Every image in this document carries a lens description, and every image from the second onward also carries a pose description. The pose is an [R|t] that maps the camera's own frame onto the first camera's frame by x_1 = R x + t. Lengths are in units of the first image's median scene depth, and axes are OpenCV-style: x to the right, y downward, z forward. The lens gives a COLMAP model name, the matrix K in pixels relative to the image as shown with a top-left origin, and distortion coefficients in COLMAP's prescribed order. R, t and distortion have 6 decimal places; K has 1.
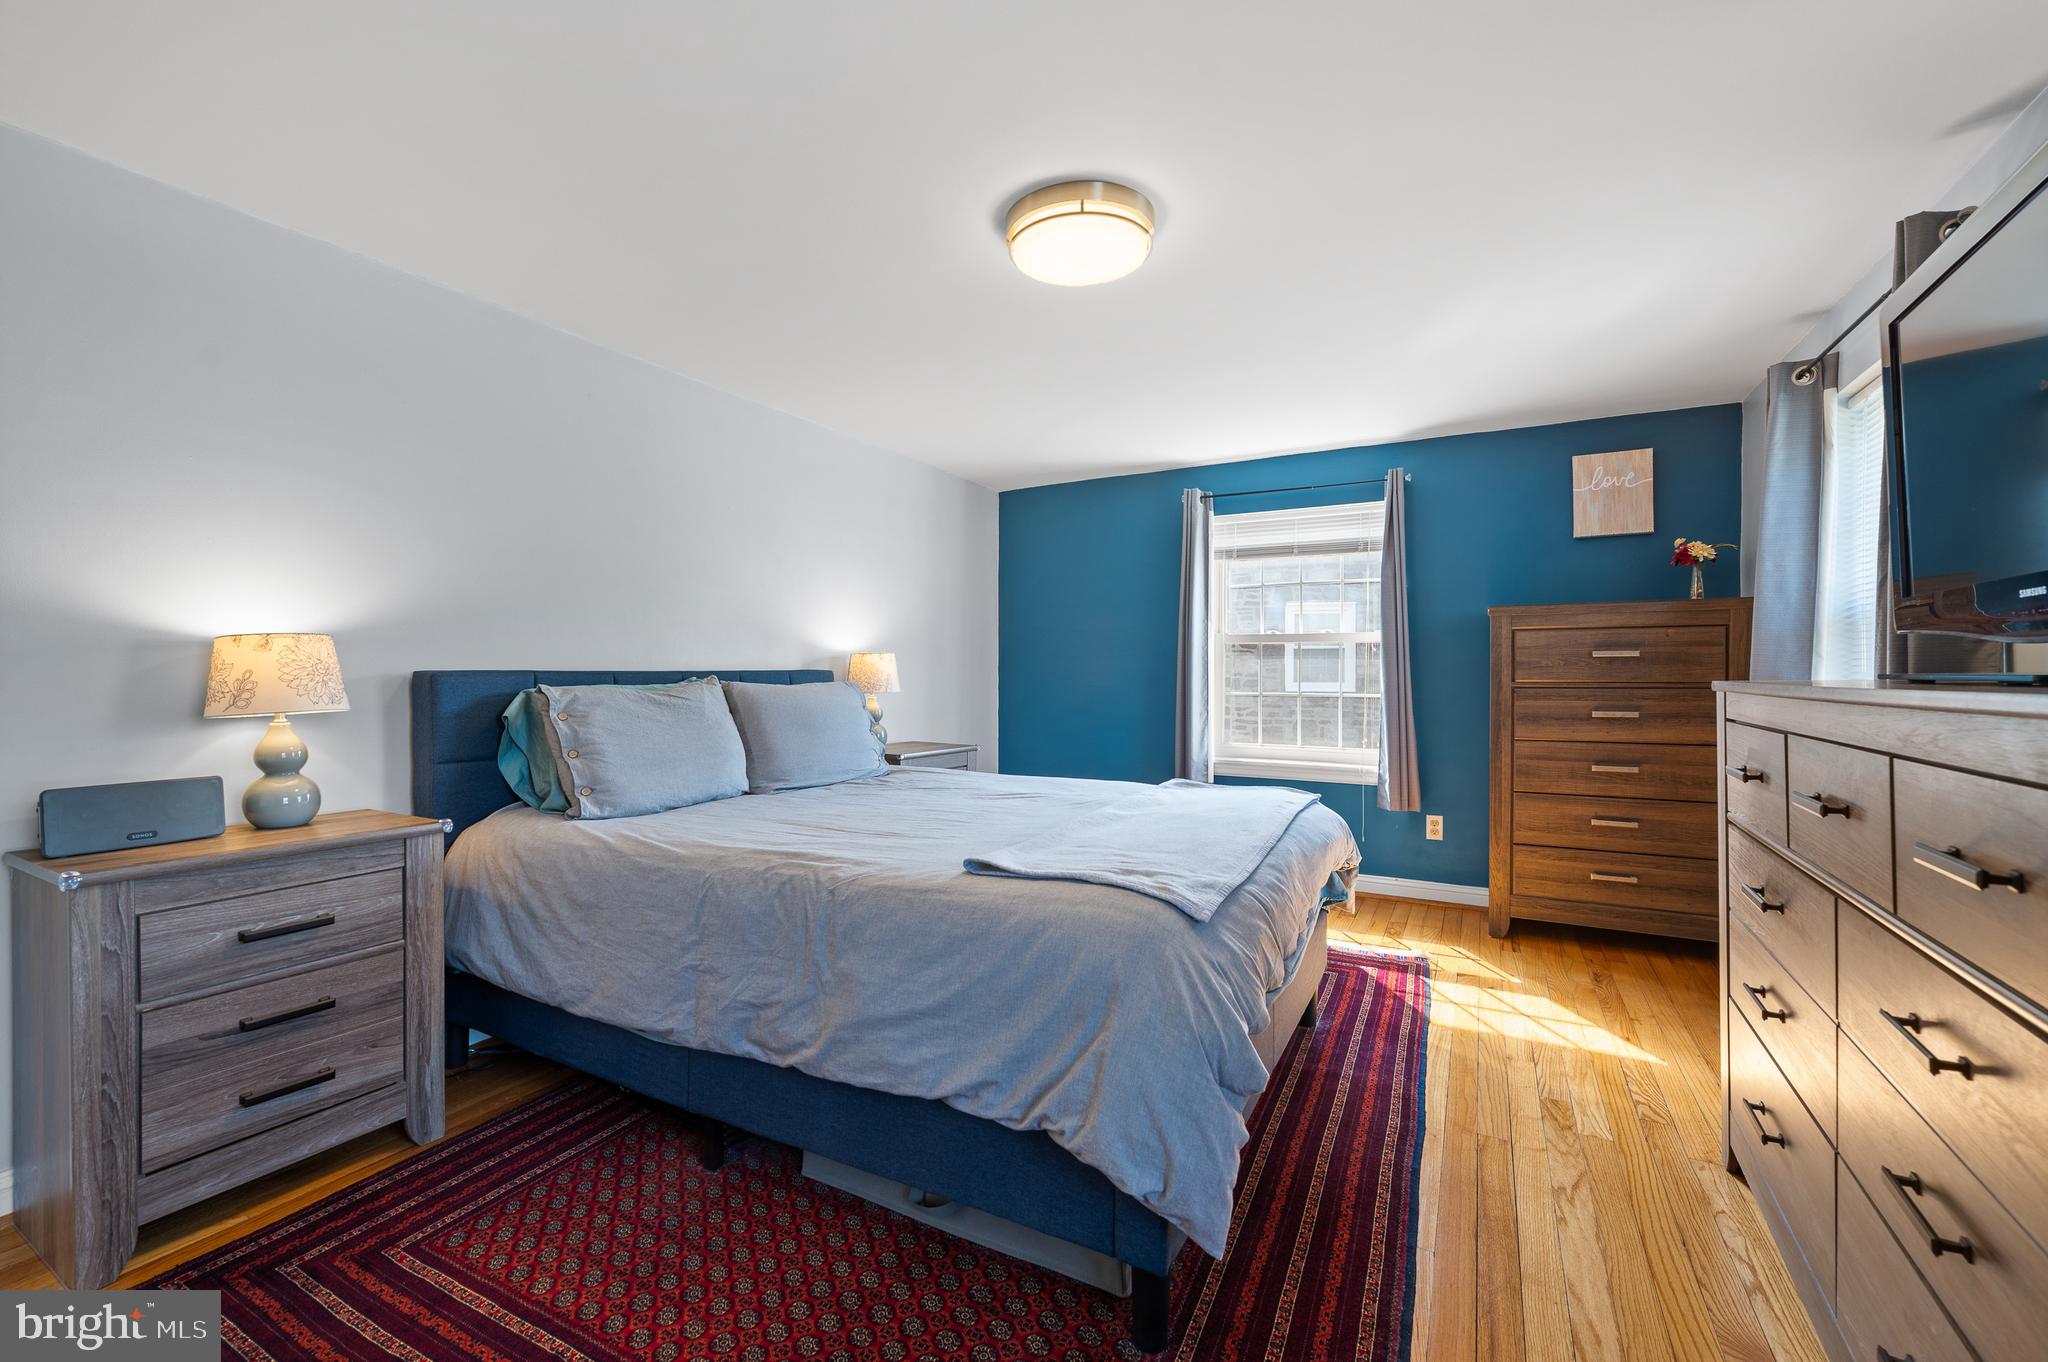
lens RADIAL K [[825.3, 0, 1025.4], [0, 825.3, 680.5], [0, 0, 1]] dist [-0.001249, -0.000086]
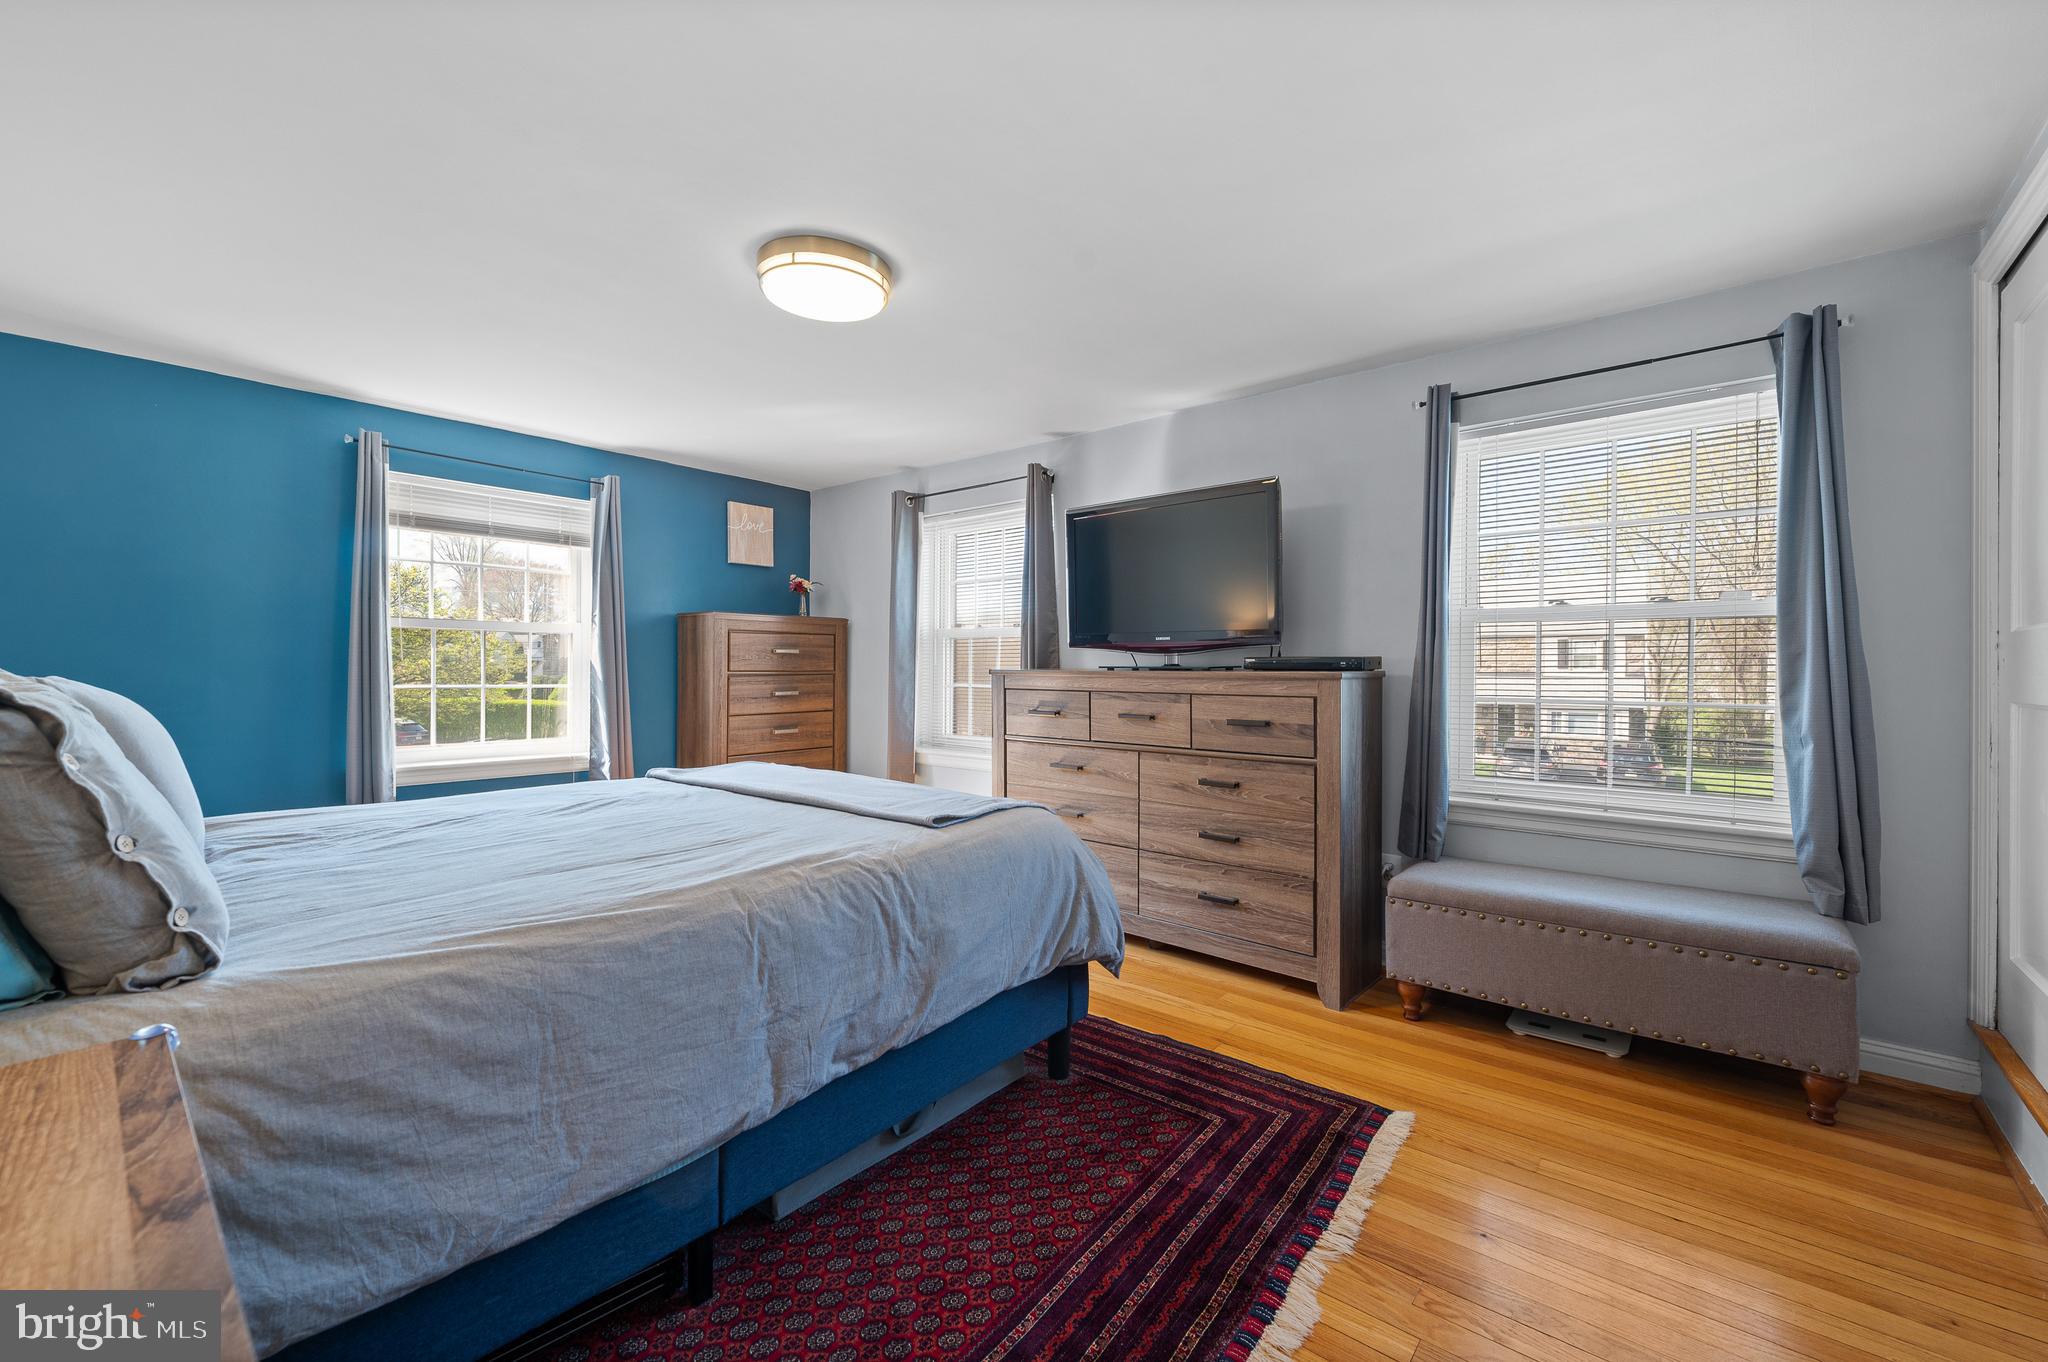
lens RADIAL K [[825.3, 0, 1019.4], [0, 825.3, 671.0], [0, 0, 1]] dist [-0.001249, -0.000086]
pose [[0.200575, -0.003618, 0.979672, -0.577729], [0.005219, 0.999983, 0.002625, 0.000385], [-0.979664, 0.004586, 0.200590, 0.296135]]
